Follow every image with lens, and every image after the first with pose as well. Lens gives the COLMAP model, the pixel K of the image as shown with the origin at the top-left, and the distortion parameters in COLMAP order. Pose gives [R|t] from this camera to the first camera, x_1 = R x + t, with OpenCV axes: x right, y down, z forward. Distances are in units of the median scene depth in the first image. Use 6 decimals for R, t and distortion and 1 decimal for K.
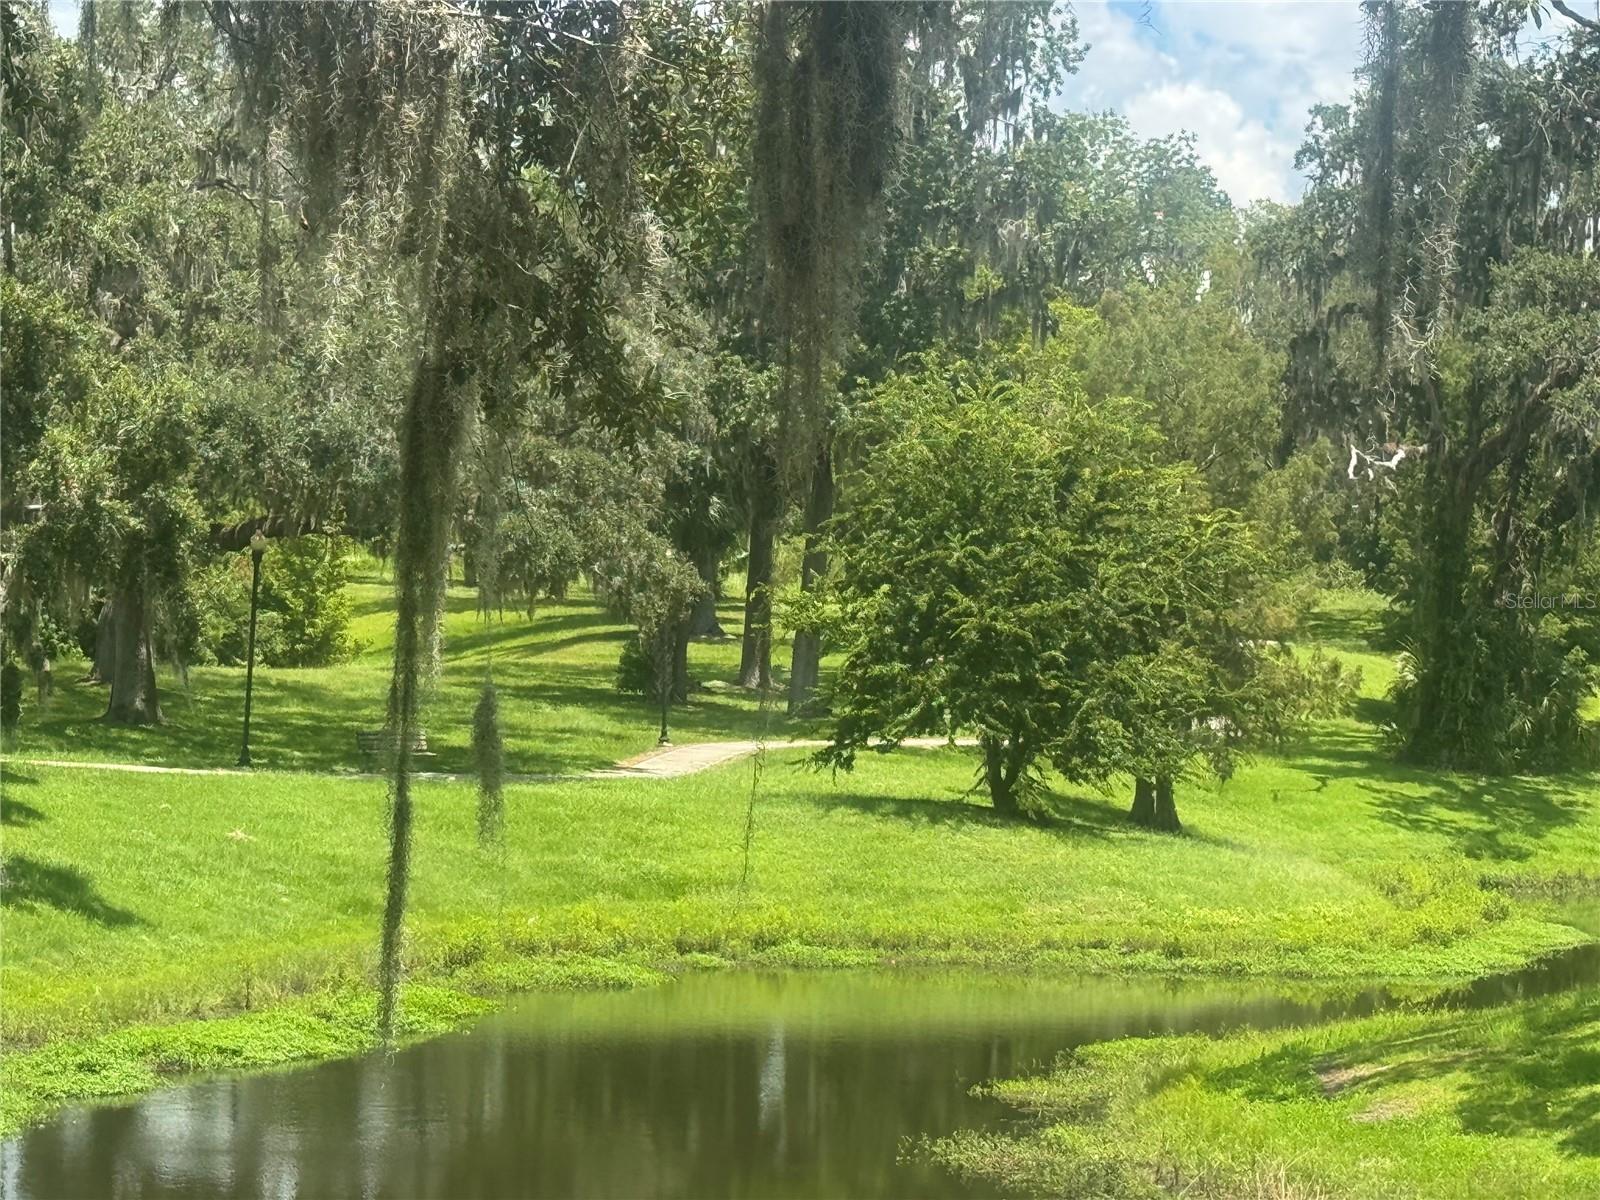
lens RADIAL K [[4427.3, 0, 800.2], [0, 4427.3, 600.0], [0, 0, 1]] dist [-0.132638, 0.000000]
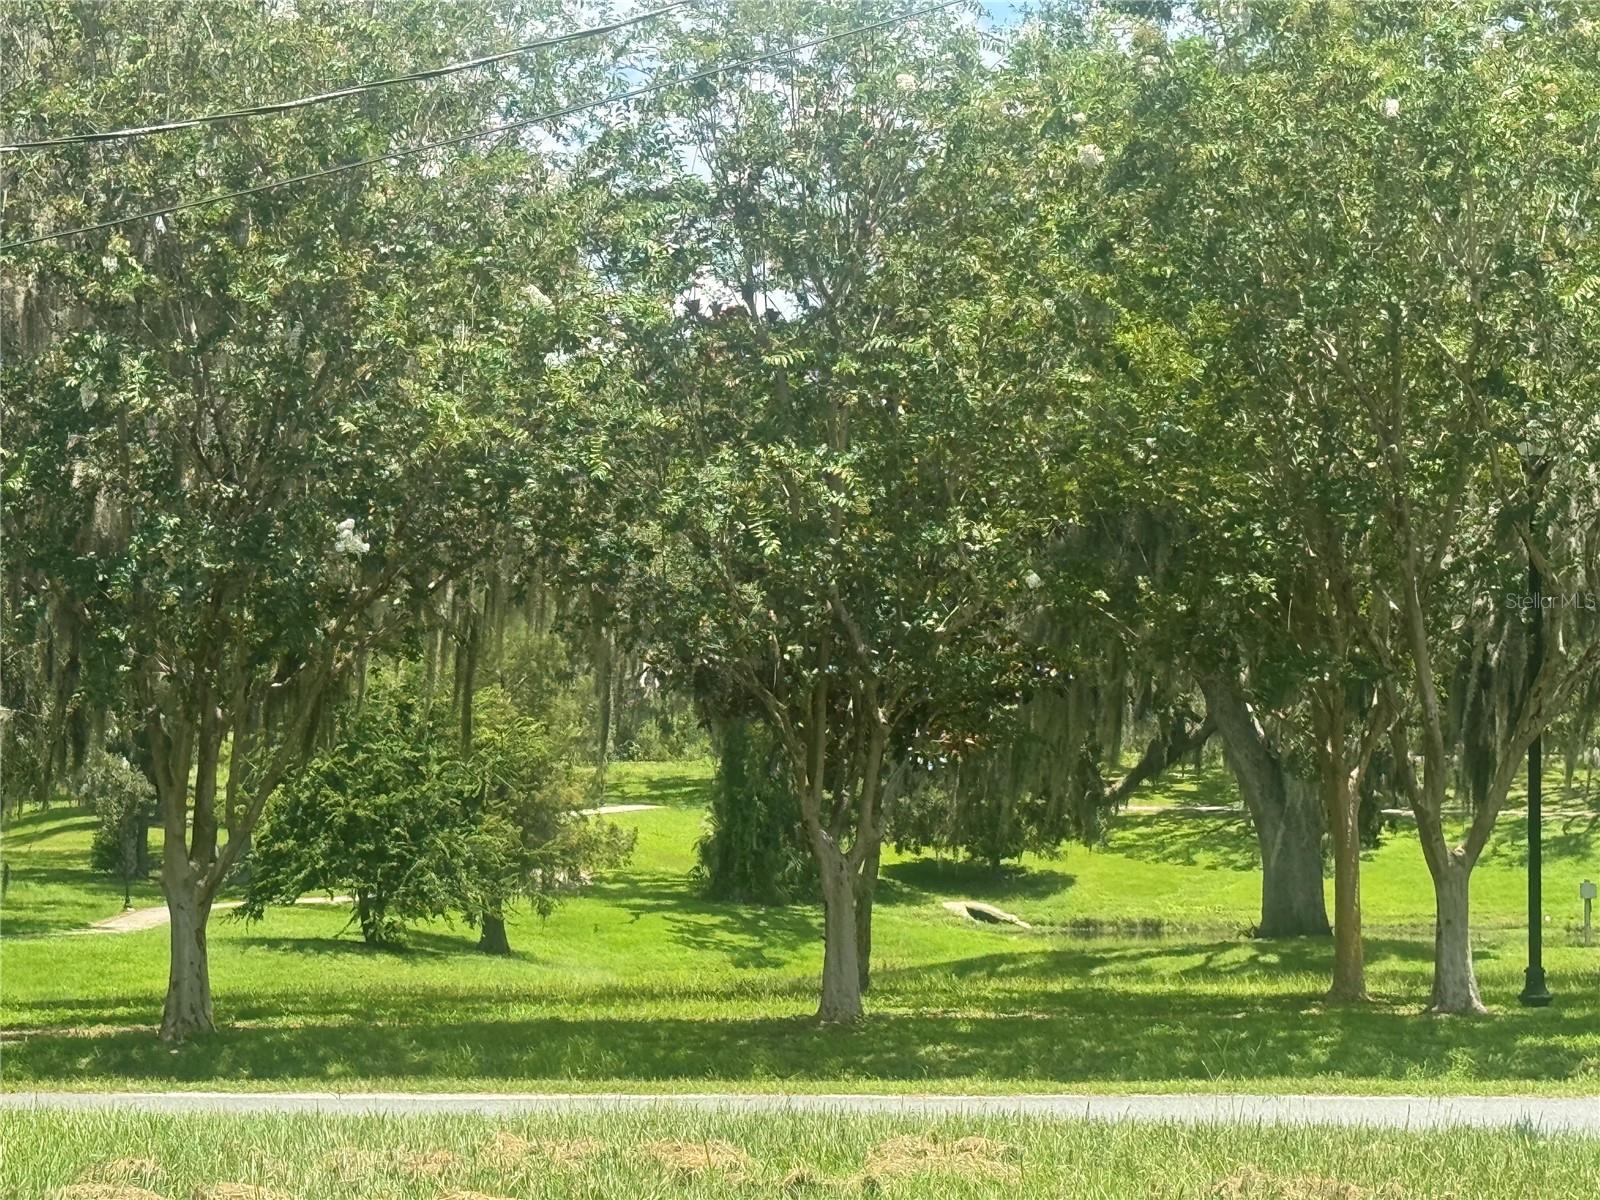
lens RADIAL K [[4477.5, 0, 799.9], [0, 4477.5, 601.6], [0, 0, 1]] dist [0.185010, 0.000000]
pose [[0.993033, -0.035098, 0.112488, 0.023319], [0.039064, 0.998683, -0.033250, -0.007363], [-0.111172, 0.037412, 0.993097, -0.400359]]
